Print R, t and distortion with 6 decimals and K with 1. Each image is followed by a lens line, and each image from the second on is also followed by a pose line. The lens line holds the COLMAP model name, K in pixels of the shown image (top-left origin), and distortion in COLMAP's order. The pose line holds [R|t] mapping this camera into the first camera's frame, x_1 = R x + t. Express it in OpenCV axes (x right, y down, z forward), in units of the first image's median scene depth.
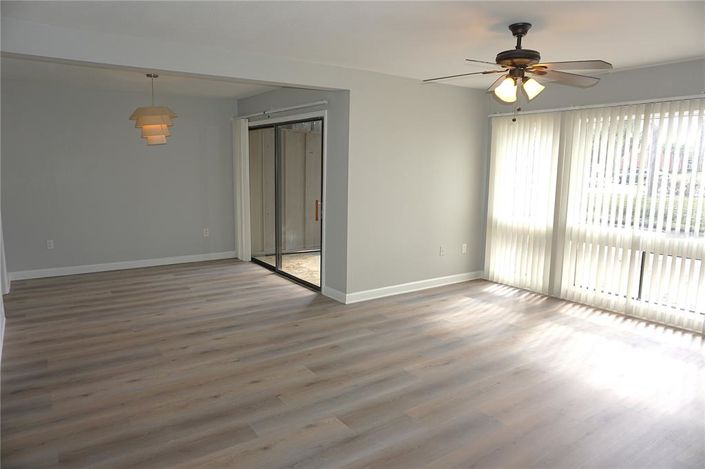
lens RADIAL K [[467.8, 0, 348.2], [0, 467.8, 235.1], [0, 0, 1]] dist [-0.097817, 0.103236]
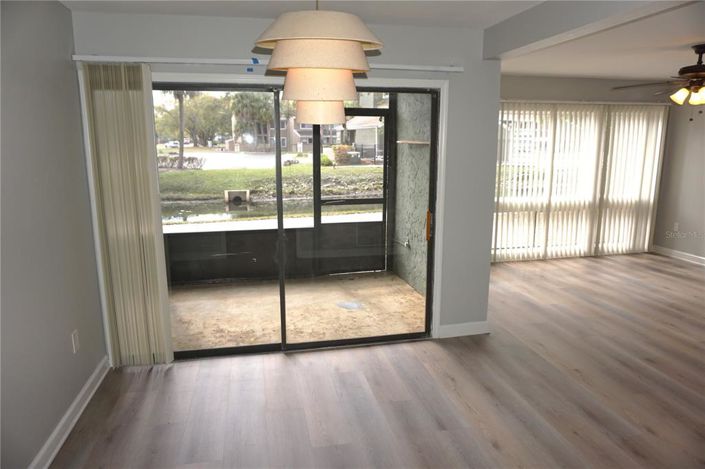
lens RADIAL K [[477.4, 0, 353.1], [0, 477.4, 222.4], [0, 0, 1]] dist [-0.103460, 0.109762]
pose [[0.379082, -0.165035, 0.910528, -0.969368], [0.148872, 0.982027, 0.116015, -0.202142], [-0.913309, 0.091573, 0.396838, 1.070093]]
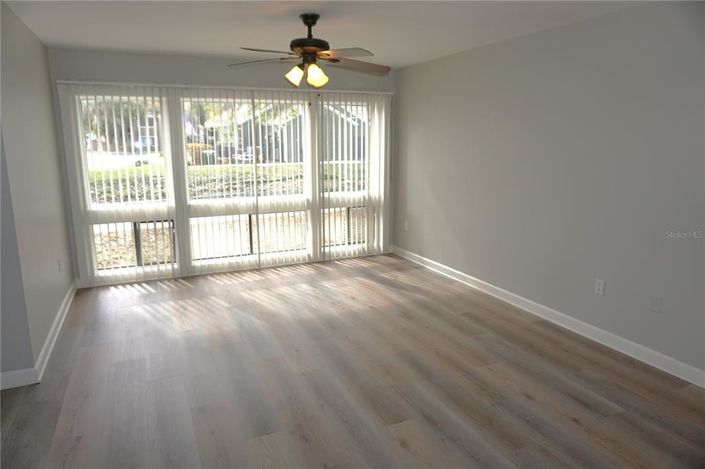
lens RADIAL K [[467.8, 0, 348.2], [0, 467.8, 235.1], [0, 0, 1]] dist [-0.097817, 0.103236]
pose [[0.203991, -0.211005, 0.955963, -0.562043], [0.160339, 0.970511, 0.180001, -0.103747], [-0.965753, 0.116559, 0.231808, 0.543587]]
